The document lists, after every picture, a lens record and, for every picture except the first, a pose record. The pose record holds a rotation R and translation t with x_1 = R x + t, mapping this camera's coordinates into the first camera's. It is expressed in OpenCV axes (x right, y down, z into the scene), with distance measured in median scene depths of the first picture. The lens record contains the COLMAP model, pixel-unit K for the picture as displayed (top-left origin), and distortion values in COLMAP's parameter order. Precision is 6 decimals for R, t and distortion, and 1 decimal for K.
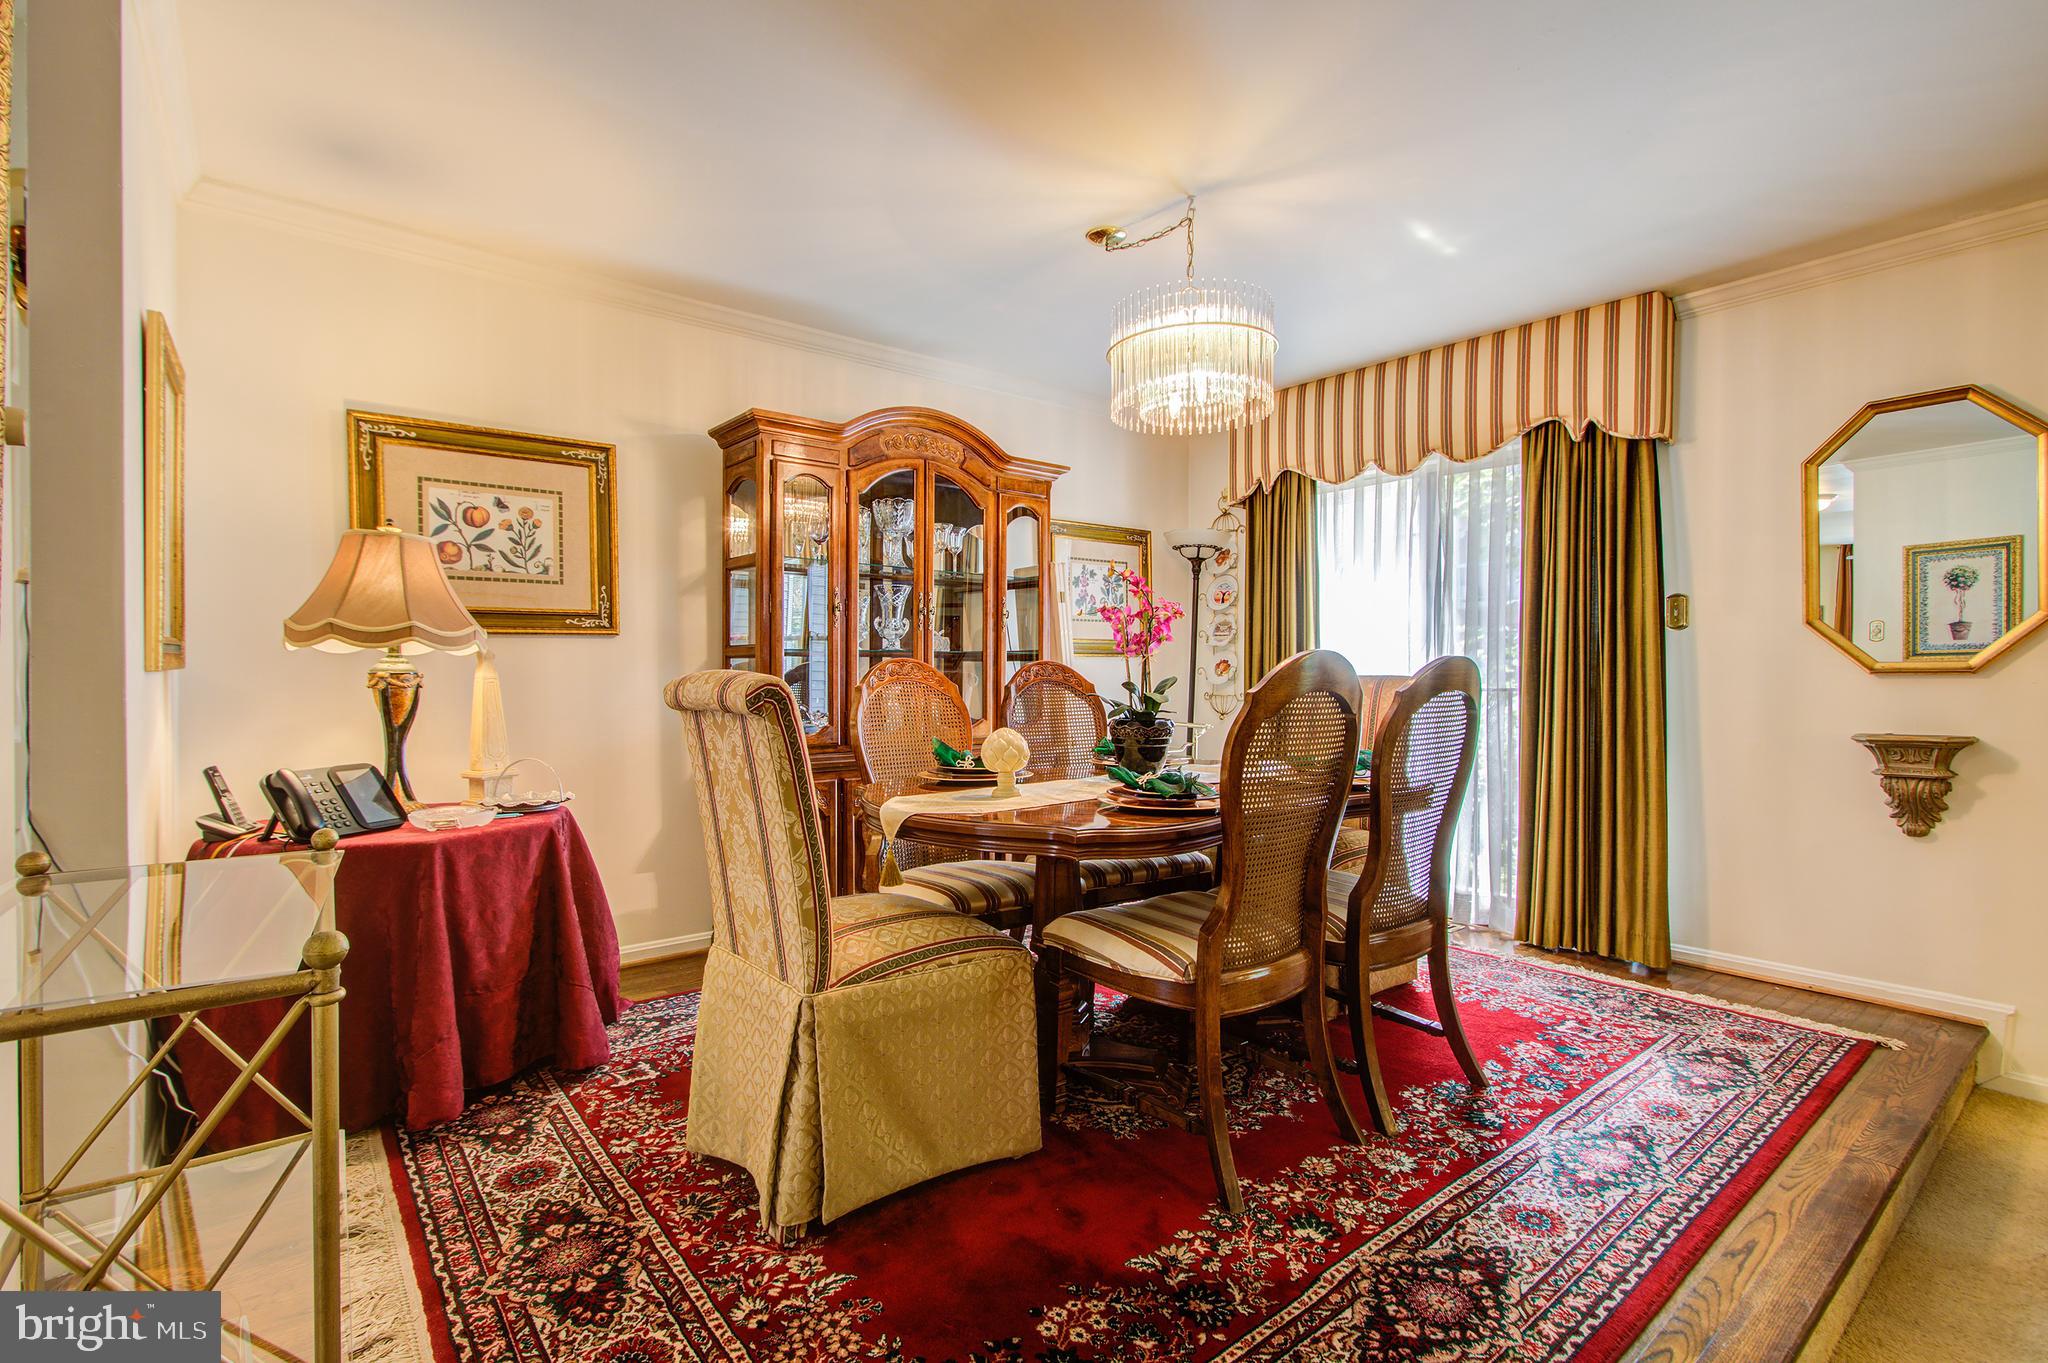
lens RADIAL K [[942.8, 0, 1017.9], [0, 942.8, 680.3], [0, 0, 1]] dist [0.004040, 0.002659]
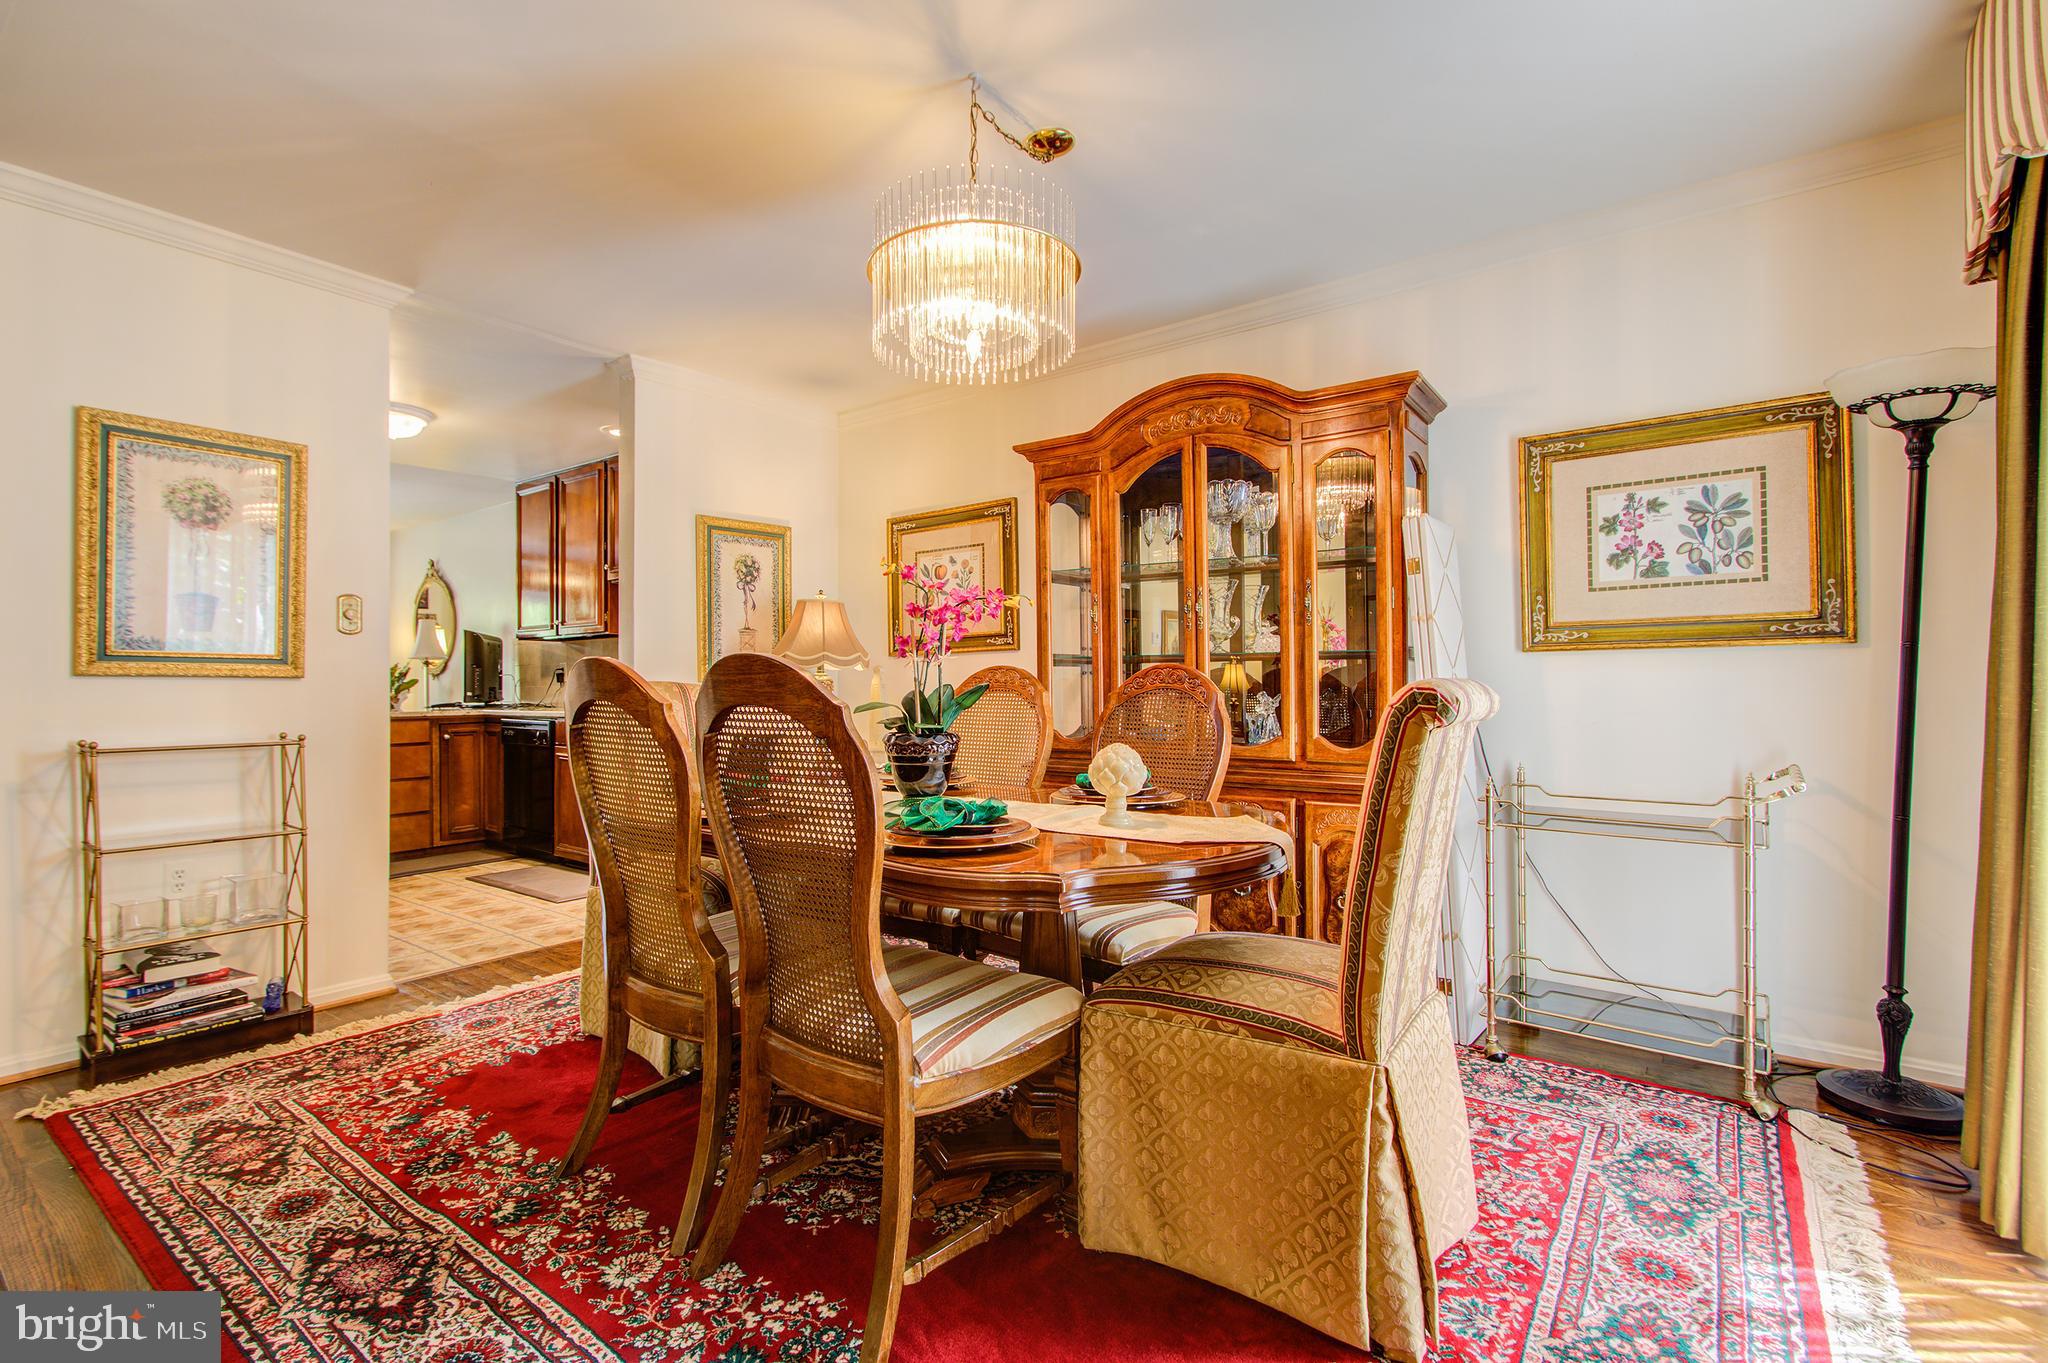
lens RADIAL K [[942.8, 0, 955.0], [0, 942.8, 668.8], [0, 0, 1]] dist [0.004040, 0.002659]
pose [[0.219631, -0.018464, -0.975408, 0.846234], [-0.012070, 0.999693, -0.021642, 0.004421], [0.975508, 0.016526, 0.219341, 0.730303]]
